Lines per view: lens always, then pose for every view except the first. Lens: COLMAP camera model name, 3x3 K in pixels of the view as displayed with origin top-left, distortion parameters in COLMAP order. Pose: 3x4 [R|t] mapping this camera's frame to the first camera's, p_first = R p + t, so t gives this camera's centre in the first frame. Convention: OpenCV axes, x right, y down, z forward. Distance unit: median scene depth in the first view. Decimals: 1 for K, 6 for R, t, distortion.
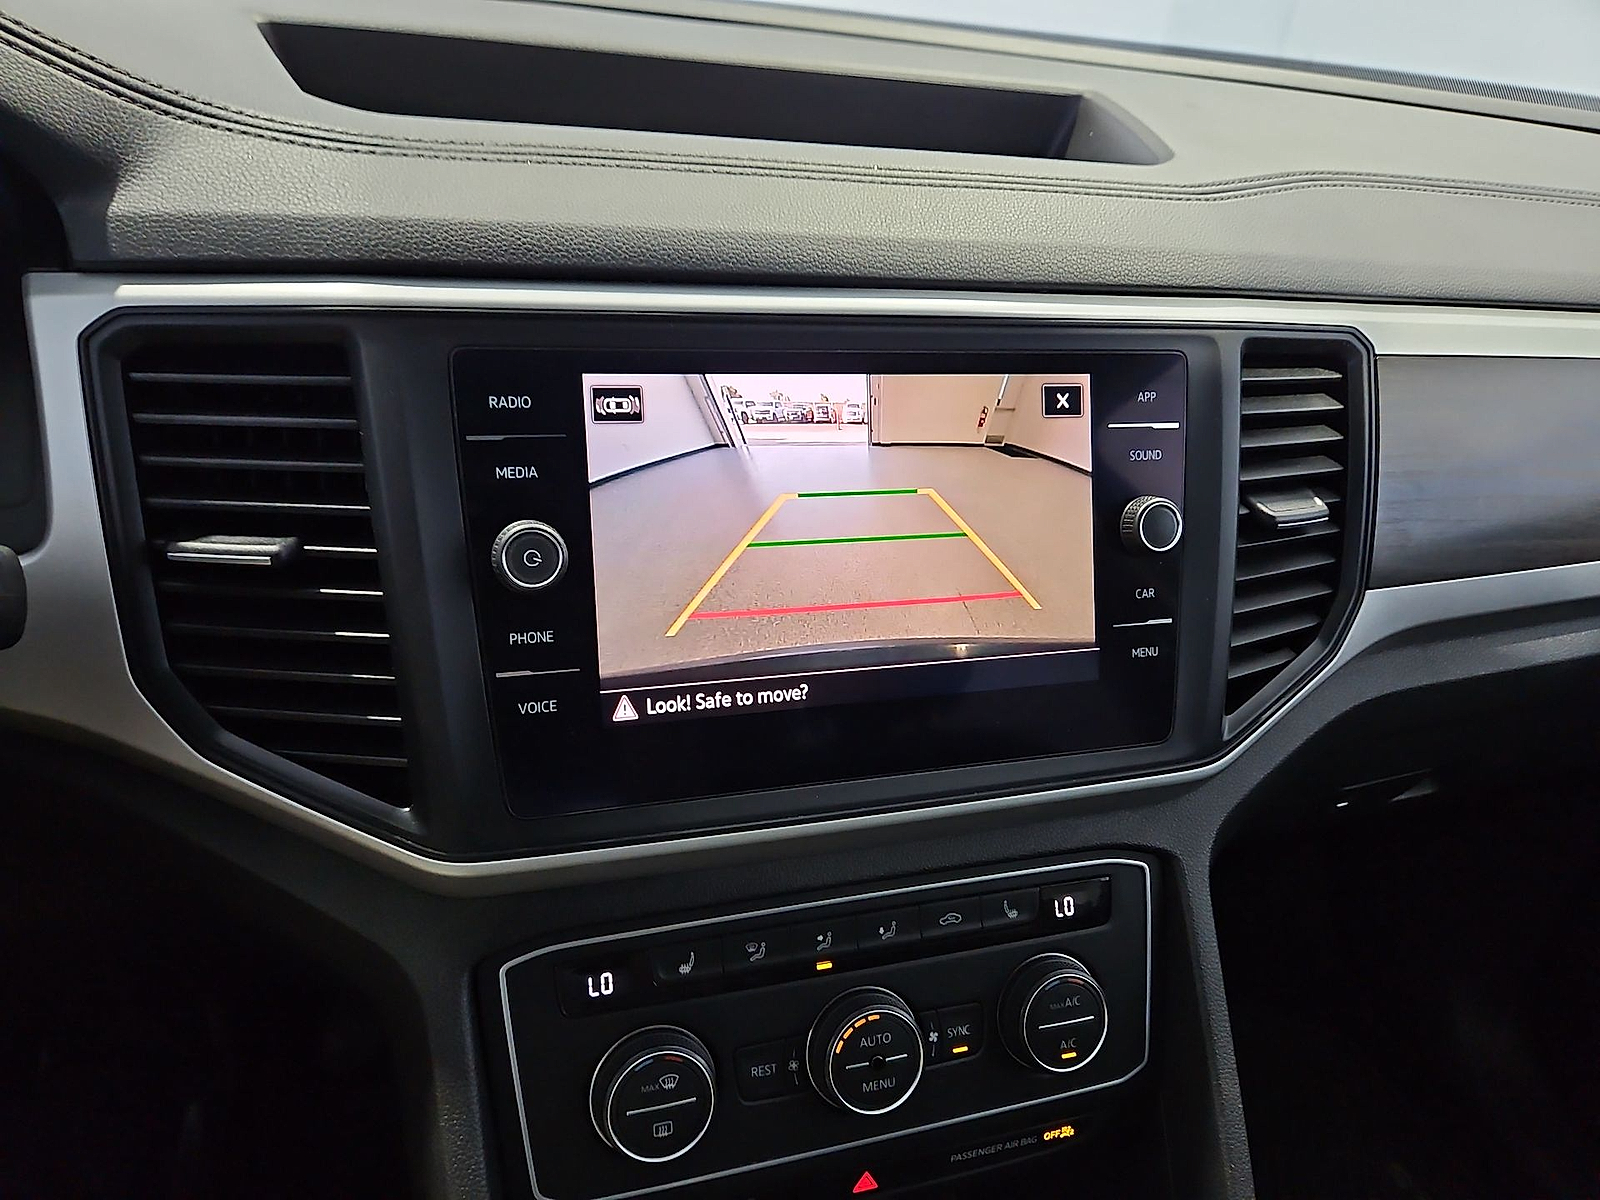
lens RADIAL K [[1088.3, 0, 754.6], [0, 1088.3, 607.2], [0, 0, 1]] dist [0.051830, -0.026532]
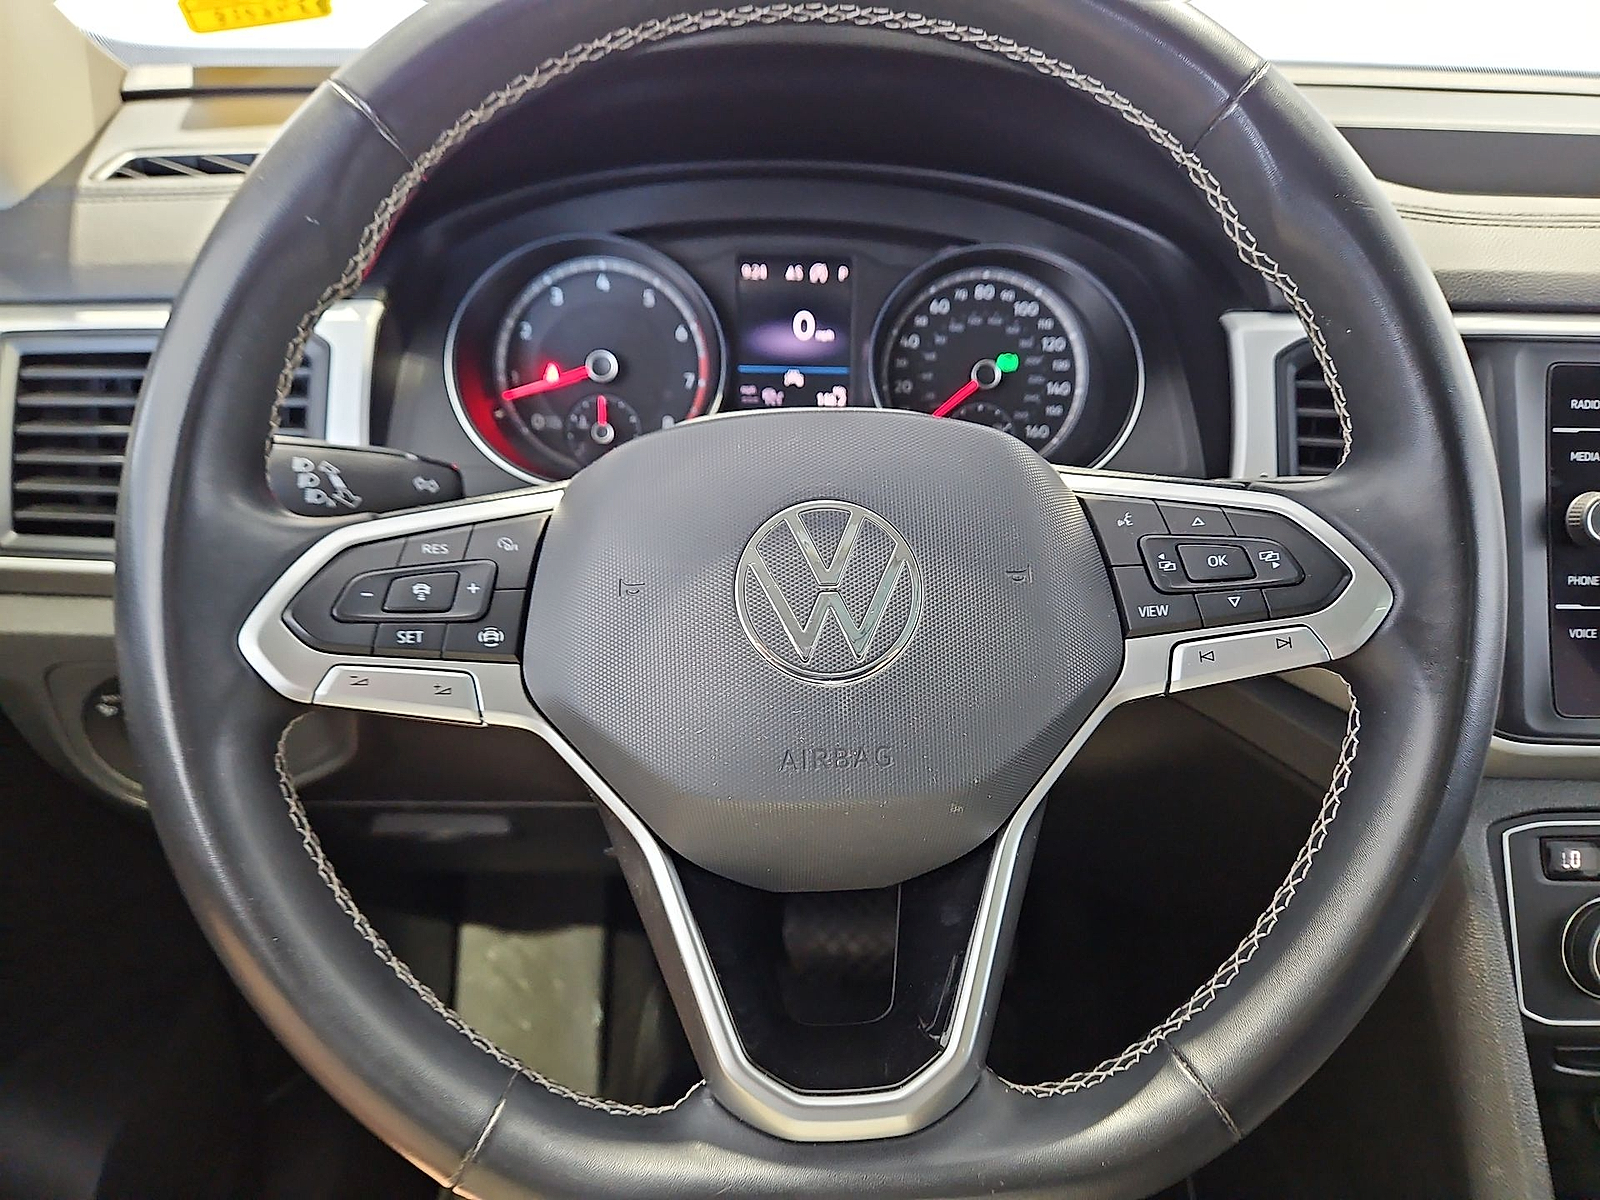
lens RADIAL K [[1088.3, 0, 789.5], [0, 1088.3, 600.8], [0, 0, 1]] dist [0.051830, -0.026532]
pose [[0.970587, 0.065122, -0.231774, -0.675910], [-0.070922, 0.997341, -0.016768, 0.117267], [0.230066, 0.032713, 0.972625, -0.437930]]
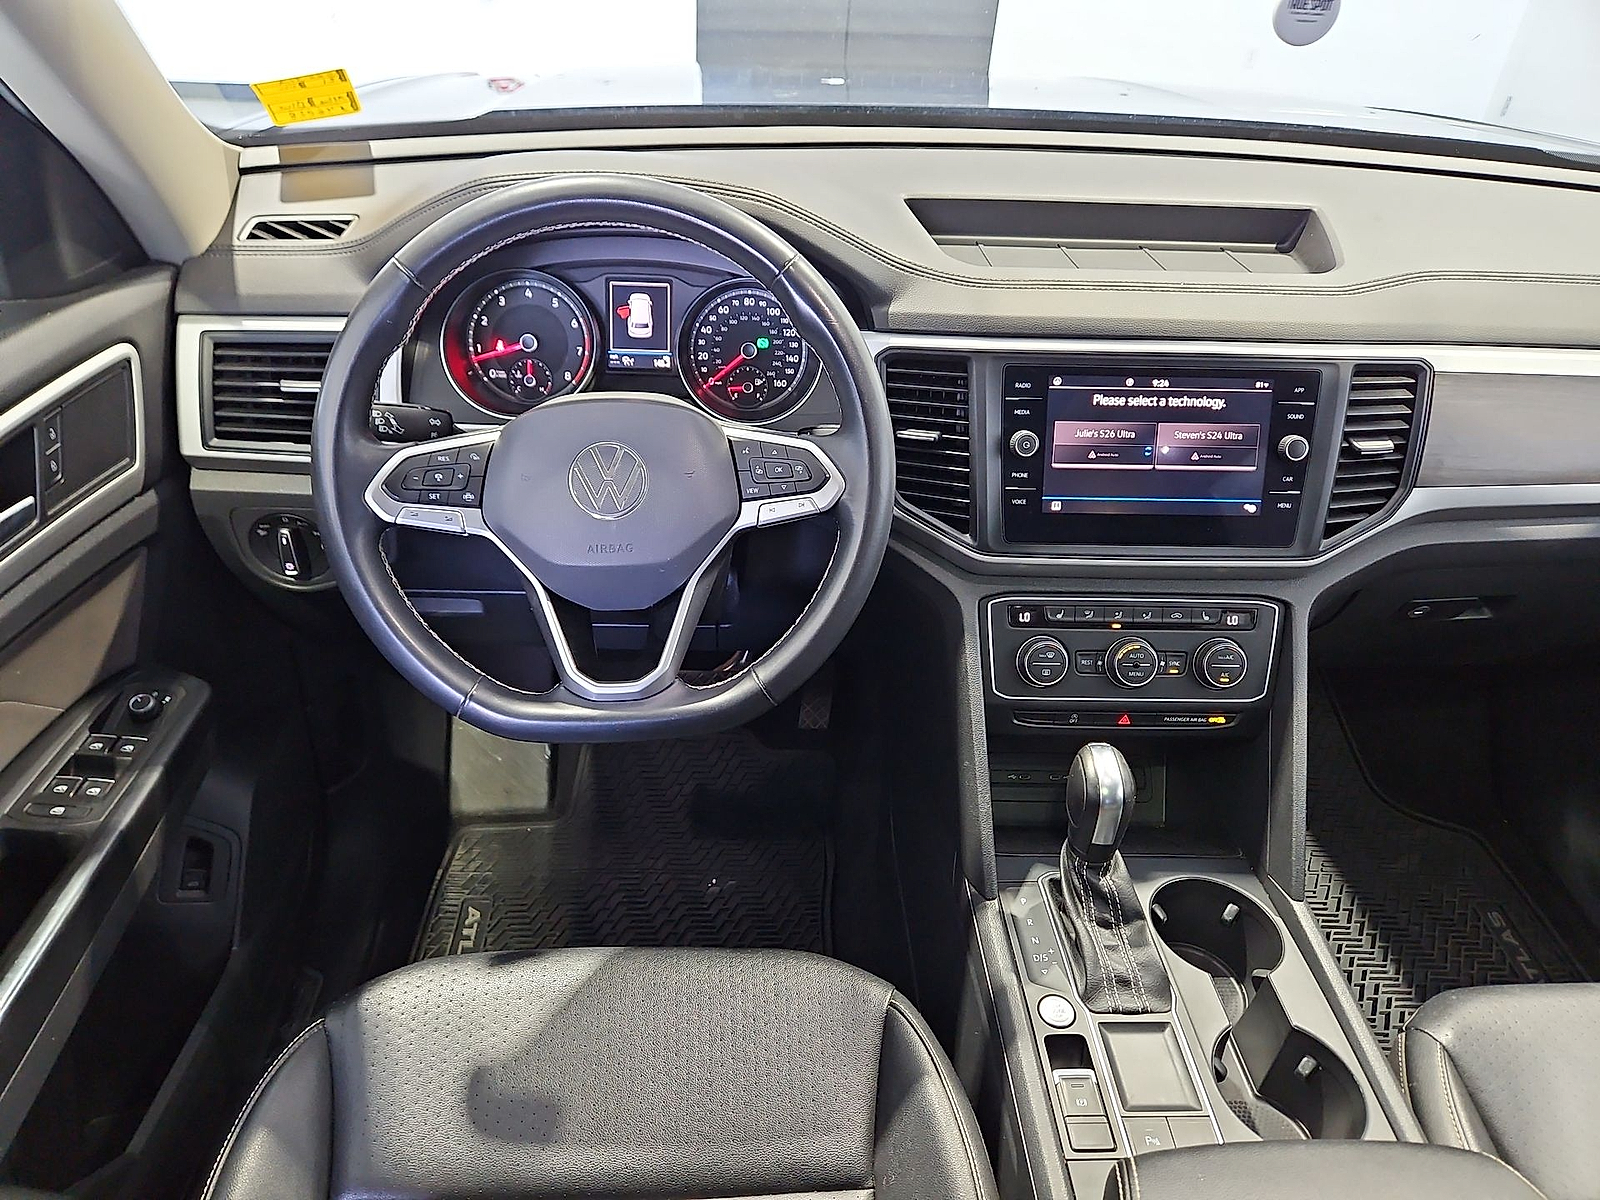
lens RADIAL K [[1088.3, 0, 778.4], [0, 1088.3, 600.6], [0, 0, 1]] dist [0.051830, -0.026532]
pose [[0.971707, 0.102334, -0.212868, -0.146234], [-0.081617, 0.991228, 0.103952, 0.083759], [0.221638, -0.083637, 0.971536, -1.413472]]
